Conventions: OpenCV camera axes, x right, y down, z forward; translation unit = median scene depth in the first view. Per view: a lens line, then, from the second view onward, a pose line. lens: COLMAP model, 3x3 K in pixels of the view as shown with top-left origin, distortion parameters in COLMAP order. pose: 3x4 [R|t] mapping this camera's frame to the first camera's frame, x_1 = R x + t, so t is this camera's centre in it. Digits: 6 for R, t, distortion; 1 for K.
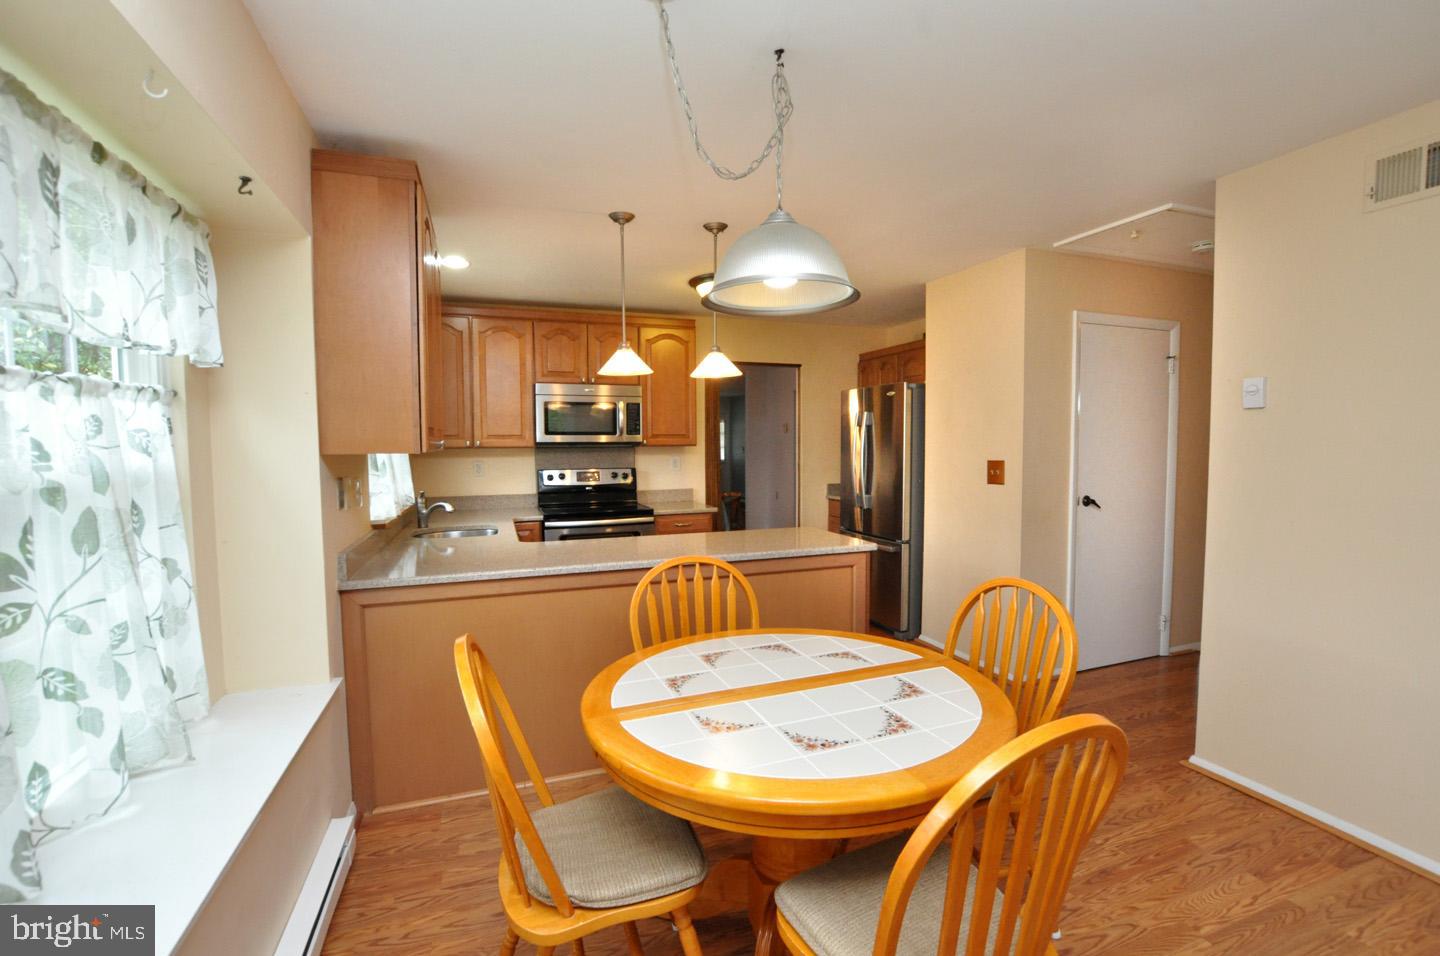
lens RADIAL K [[633.8, 0, 722.6], [0, 633.8, 477.6], [0, 0, 1]] dist [-0.032557, 0.004581]
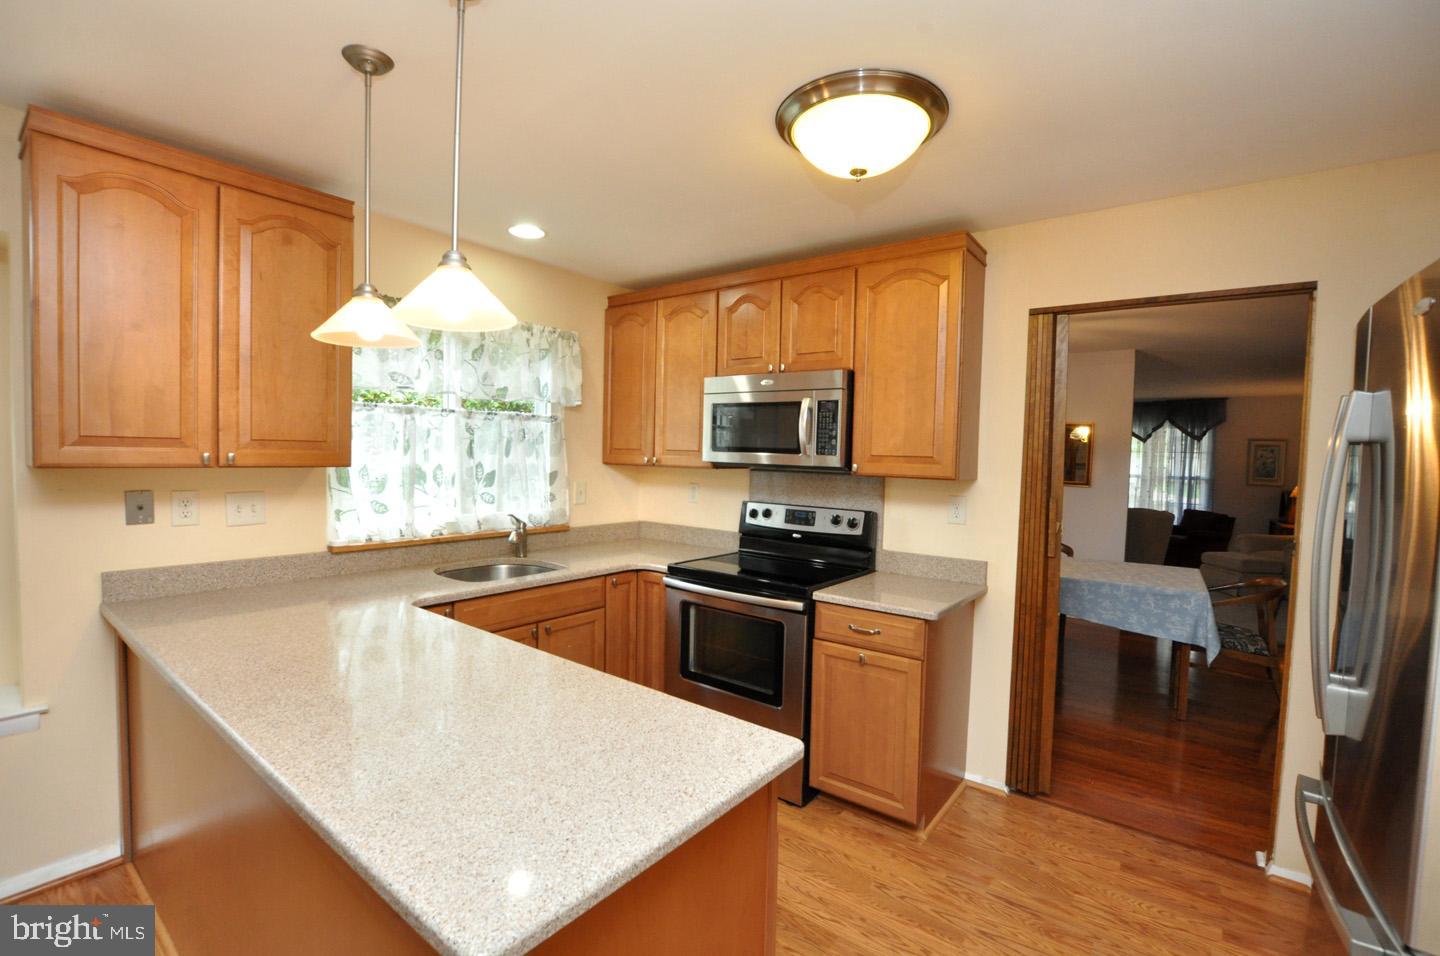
lens RADIAL K [[633.8, 0, 722.6], [0, 633.8, 477.6], [0, 0, 1]] dist [-0.032557, 0.004581]
pose [[0.522226, 0.052659, -0.851180, 0.306859], [-0.075565, 0.997023, 0.015320, -0.048492], [0.849453, 0.056319, 0.524651, 0.618480]]
